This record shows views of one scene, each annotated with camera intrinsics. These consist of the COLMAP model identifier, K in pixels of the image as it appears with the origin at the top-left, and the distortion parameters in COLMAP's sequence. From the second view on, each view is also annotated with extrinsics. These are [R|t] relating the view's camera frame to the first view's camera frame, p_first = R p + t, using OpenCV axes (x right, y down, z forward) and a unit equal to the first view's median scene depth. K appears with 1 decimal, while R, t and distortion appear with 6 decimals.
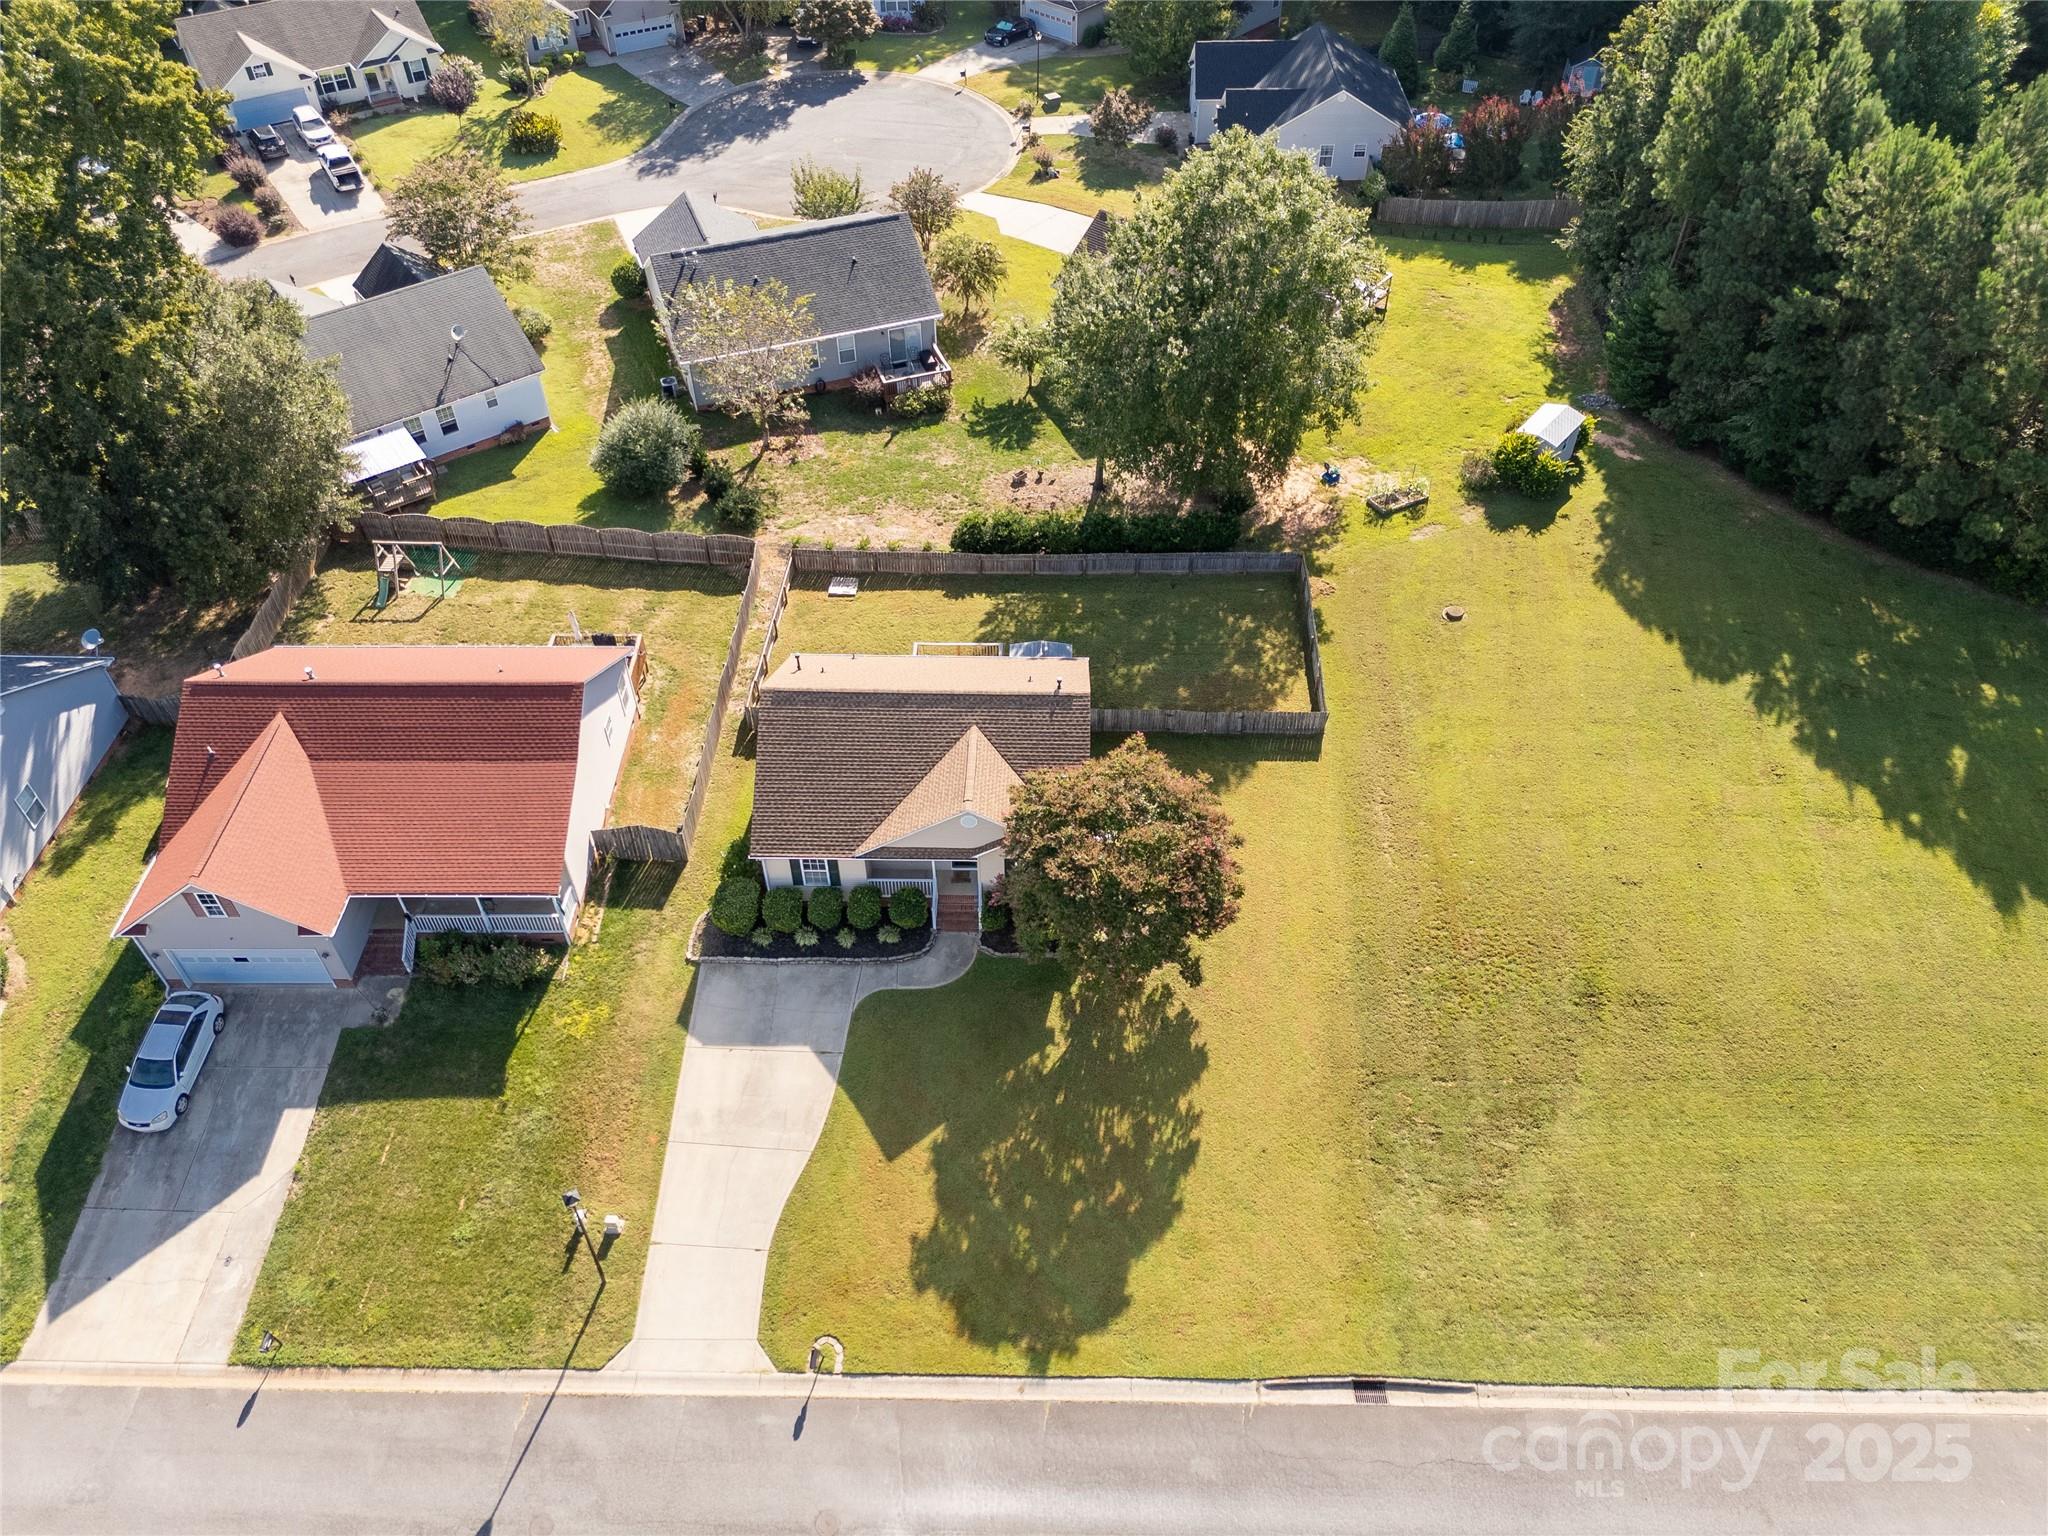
lens RADIAL K [[1488.8, 0, 1021.0], [0, 1488.8, 780.5], [0, 0, 1]] dist [0.081281, -0.075576]
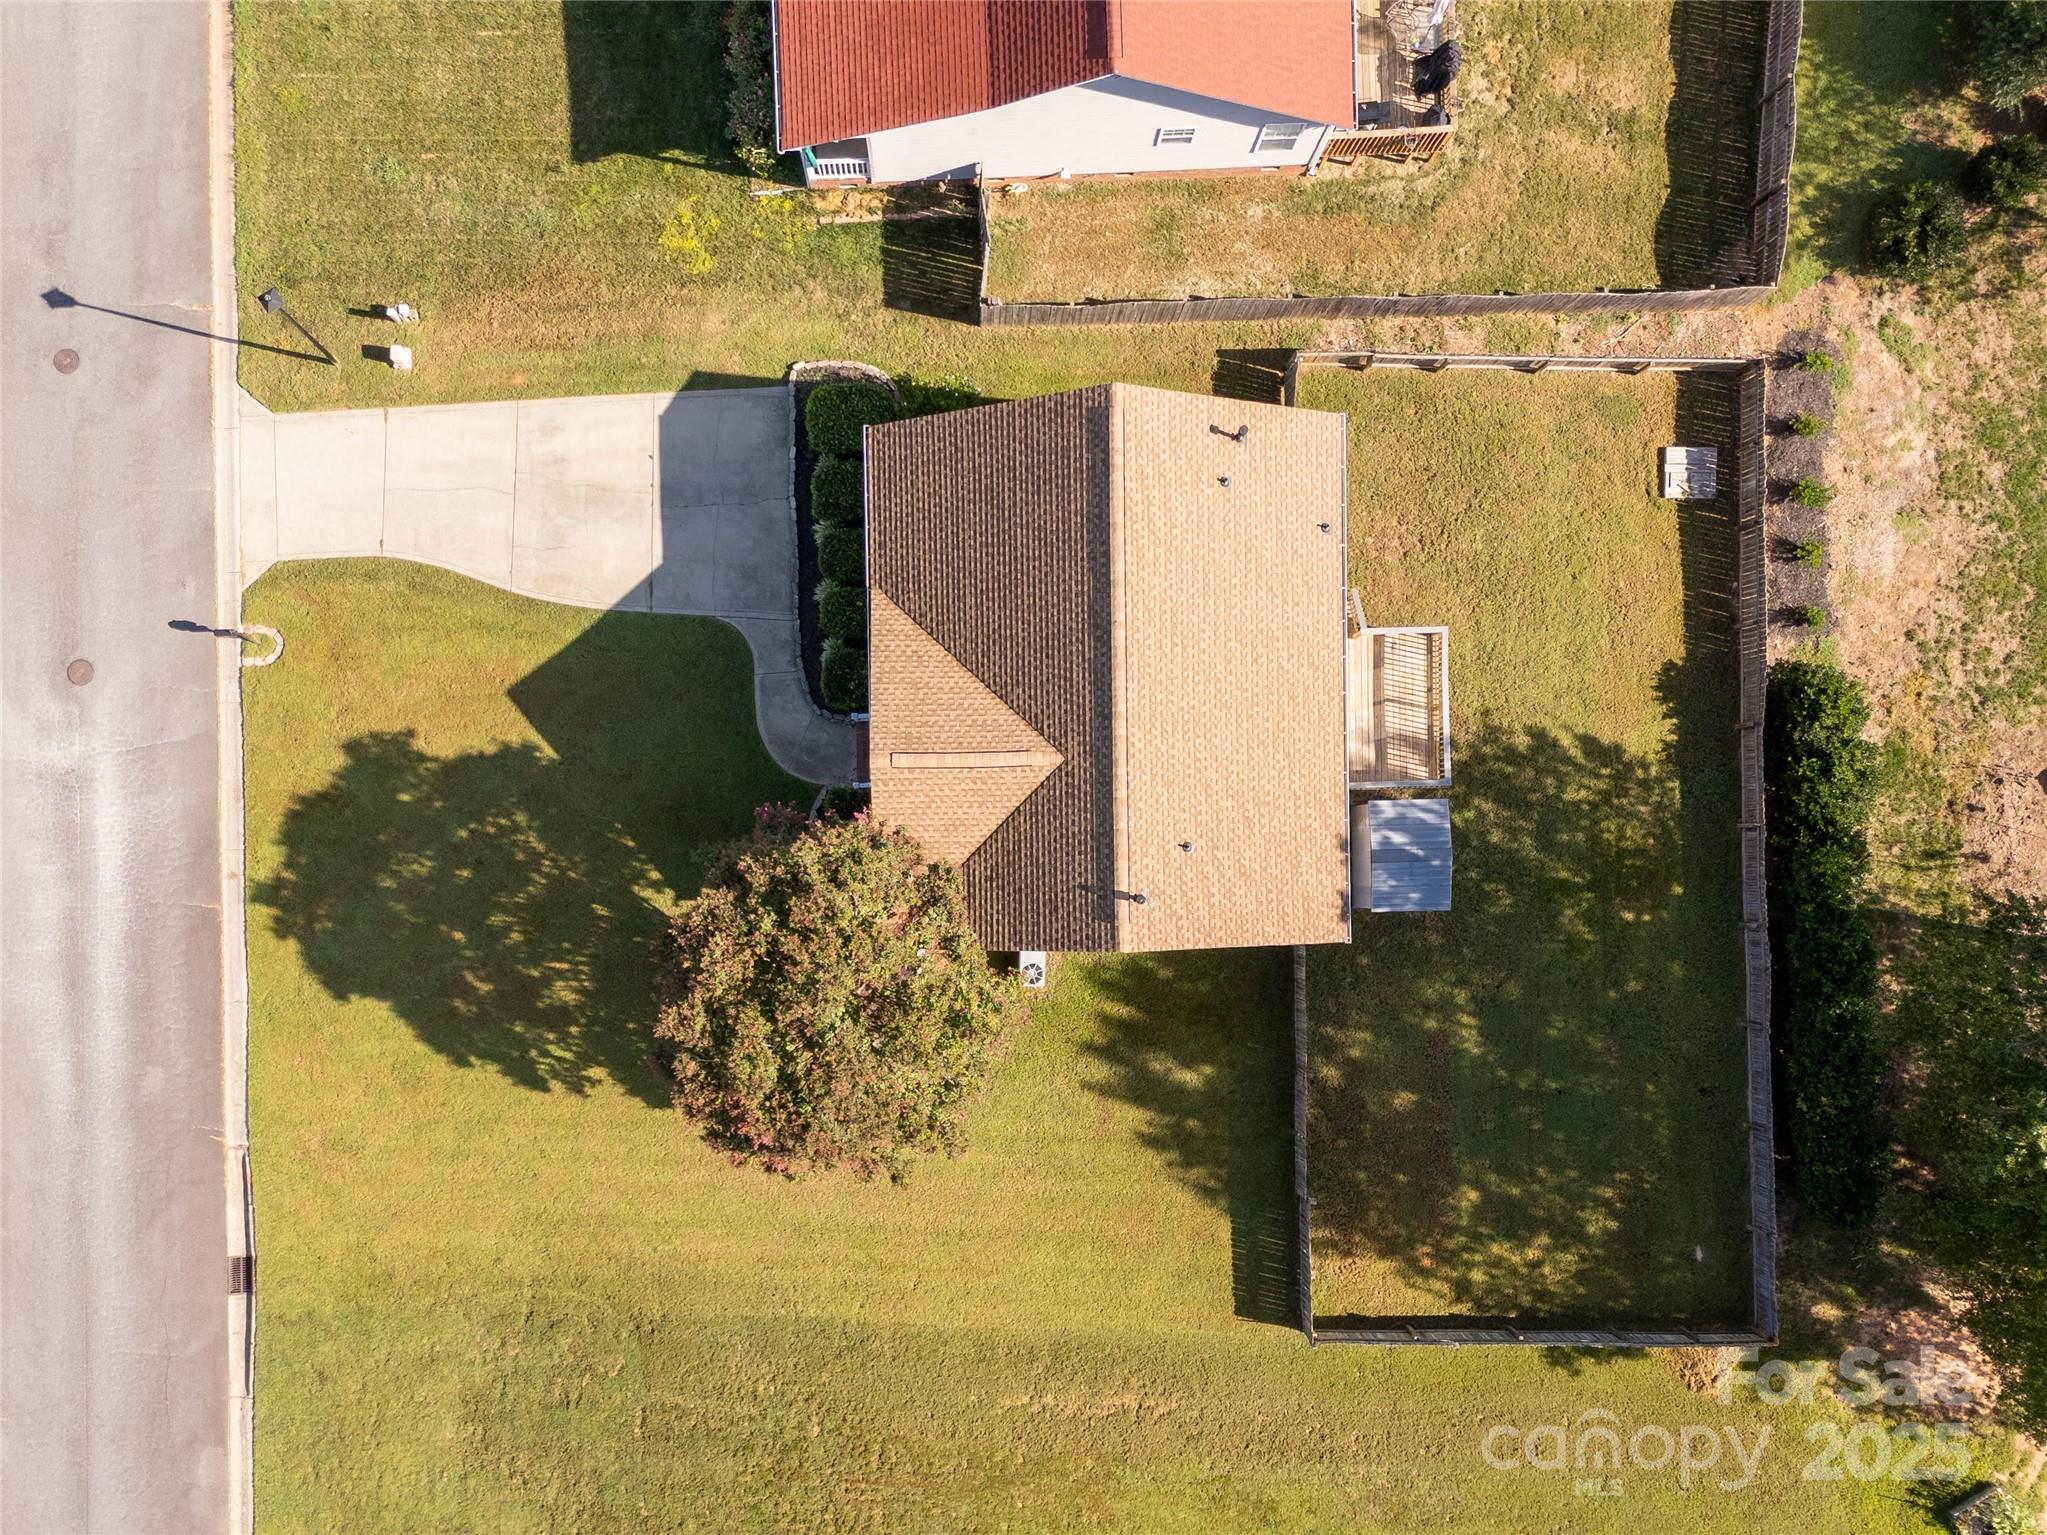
lens RADIAL K [[1689.6, 0, 942.0], [0, 1689.6, 859.1], [0, 0, 1]] dist [0.080457, -0.075421]
pose [[0.047203, 0.998825, 0.010992, -0.000614], [-0.708554, 0.025725, 0.705188, -0.476684], [0.704076, -0.041076, 0.708935, 0.481245]]
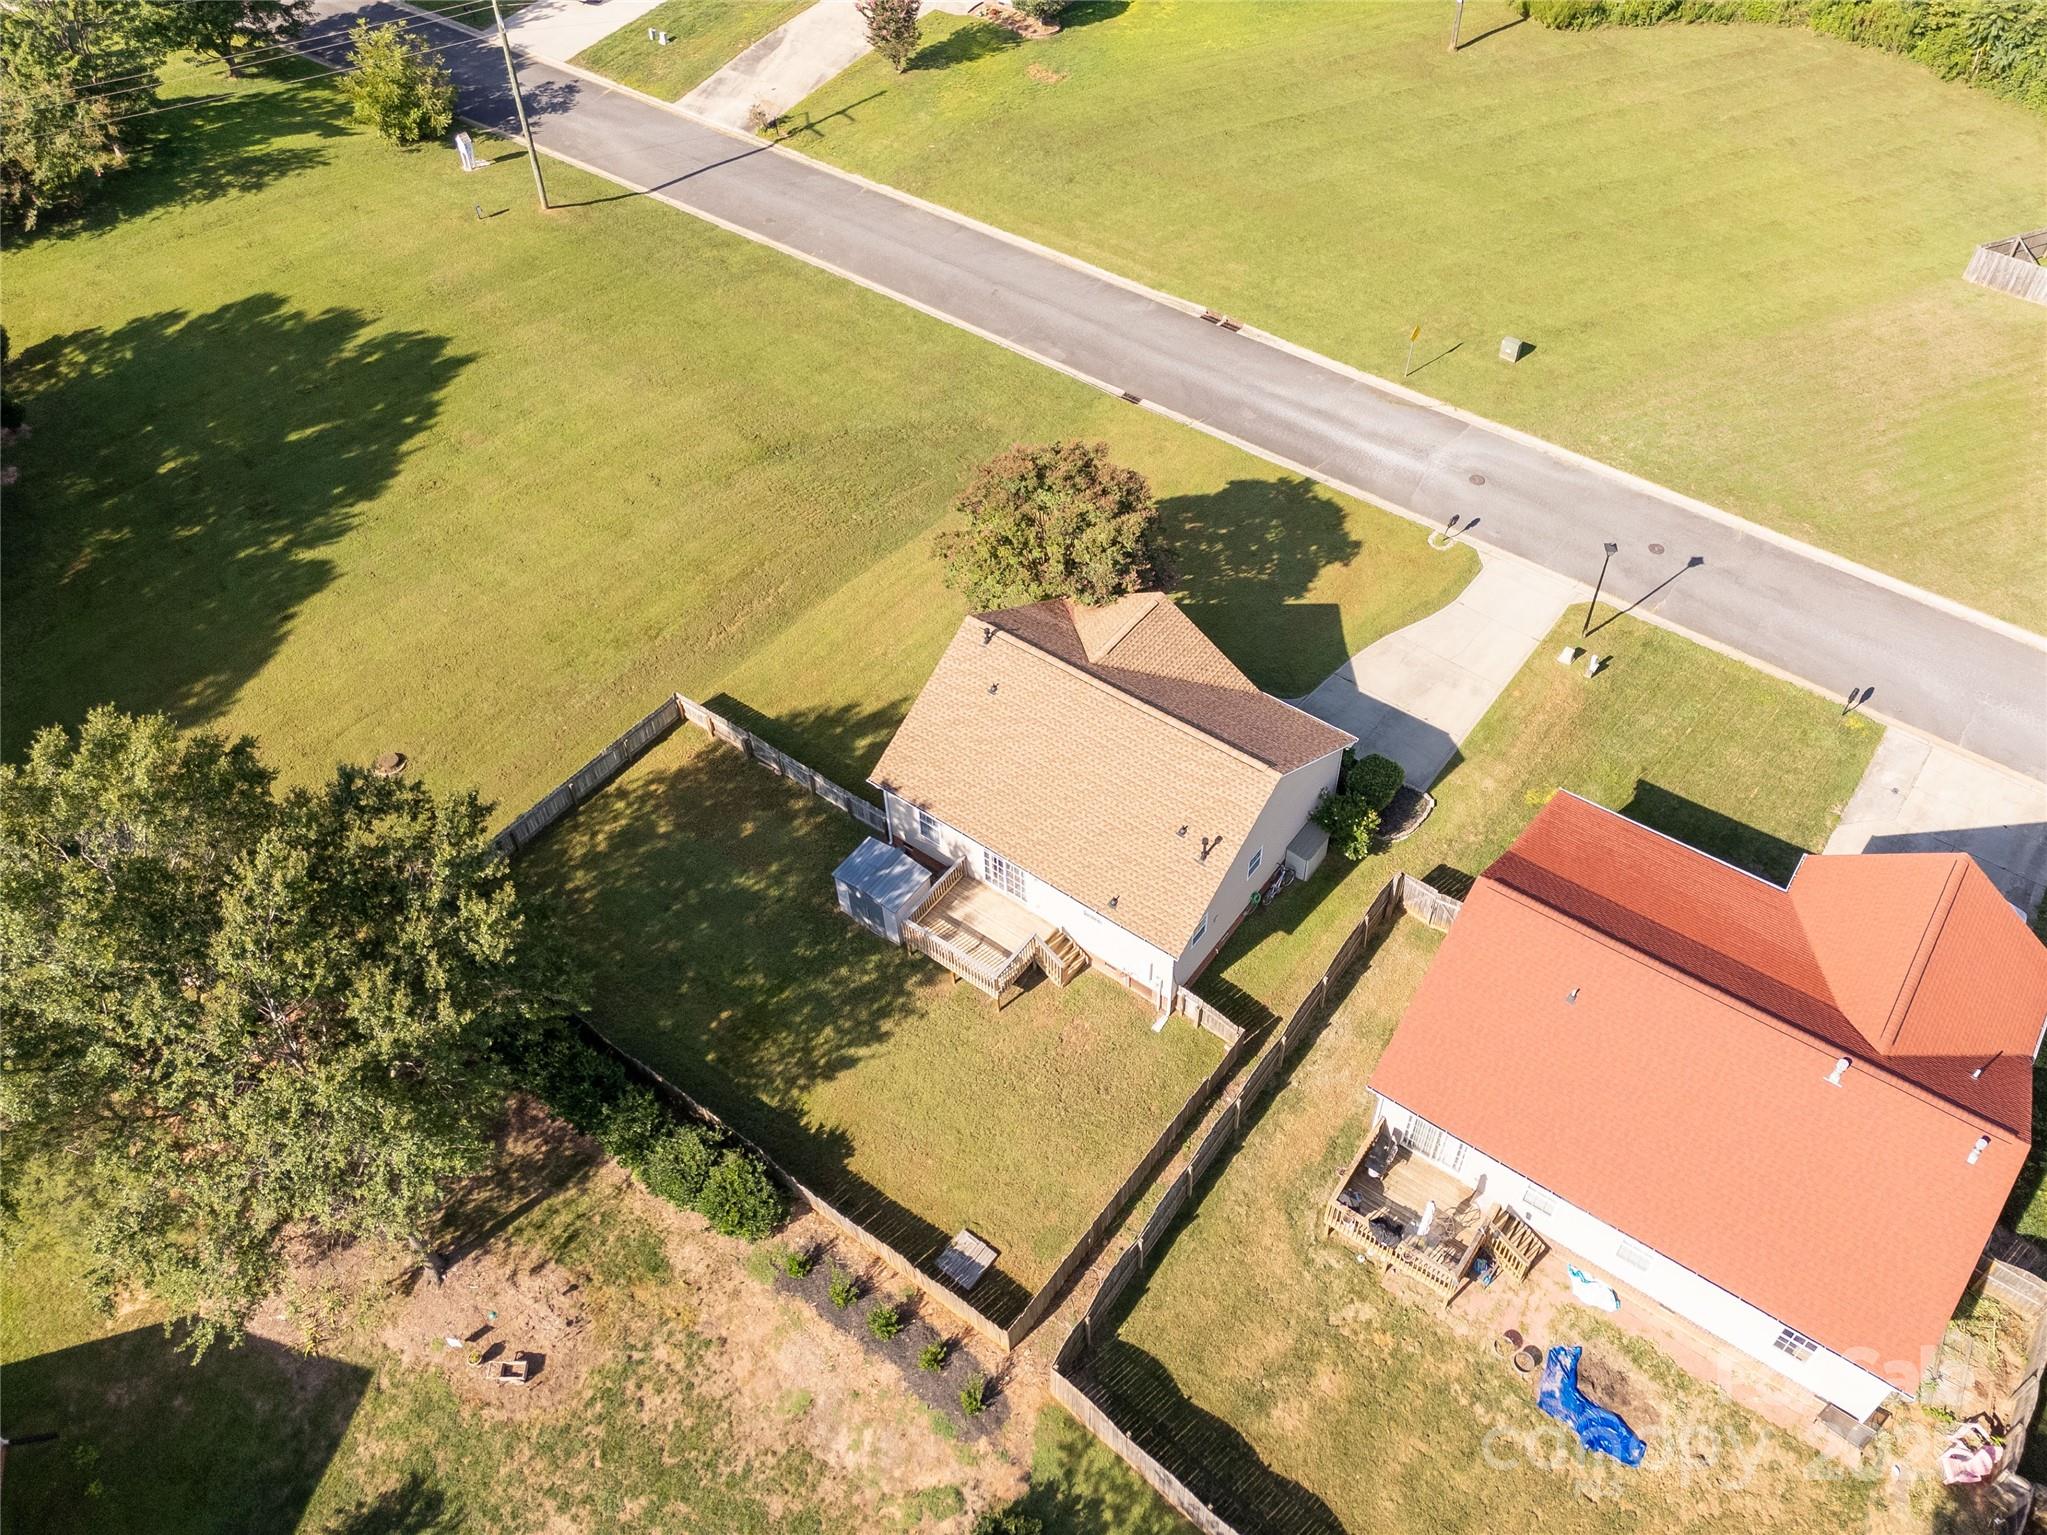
lens RADIAL K [[1622.6, 0, 1058.9], [0, 1622.6, 711.8], [0, 0, 1]] dist [0.090762, -0.092939]
pose [[-0.825041, -0.398326, 0.400804, -0.420347], [0.415847, 0.052249, 0.907933, -0.933595], [-0.382595, 0.915755, 0.122535, 0.909992]]
